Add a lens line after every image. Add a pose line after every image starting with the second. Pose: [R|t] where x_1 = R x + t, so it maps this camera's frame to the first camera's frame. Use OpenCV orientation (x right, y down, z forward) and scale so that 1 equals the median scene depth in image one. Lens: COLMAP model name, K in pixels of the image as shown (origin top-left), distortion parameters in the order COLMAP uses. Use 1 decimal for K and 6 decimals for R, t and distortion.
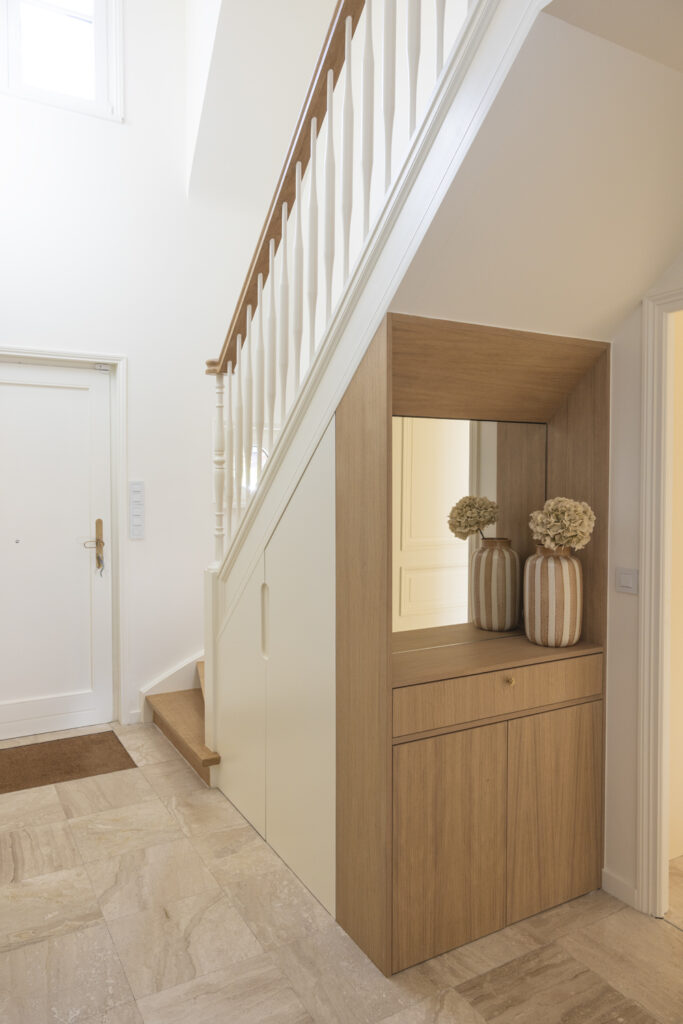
lens RADIAL K [[689.6, 0, 341.5], [0, 689.6, 512.0], [0, 0, 1]] dist [-0.001241, 0.001432]
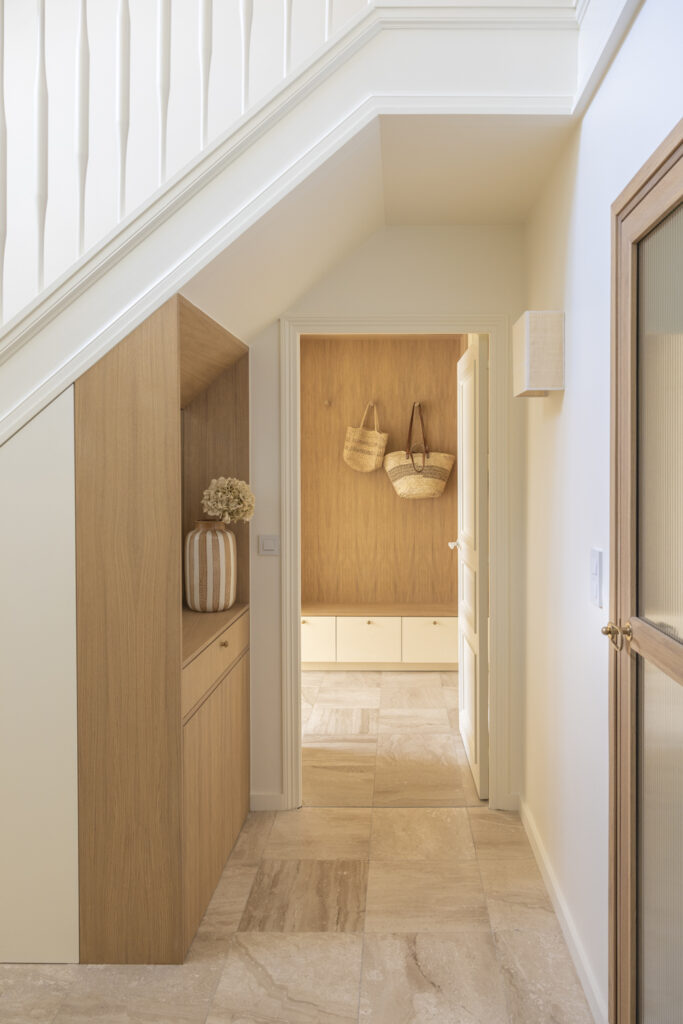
lens RADIAL K [[716.0, 0, 389.5], [0, 716.0, 487.6], [0, 0, 1]] dist [-0.002327, 0.000171]
pose [[0.485807, -0.024061, 0.873735, -0.643958], [0.033238, 0.999407, 0.009041, -0.006202], [-0.873434, 0.024649, 0.486319, 0.217065]]
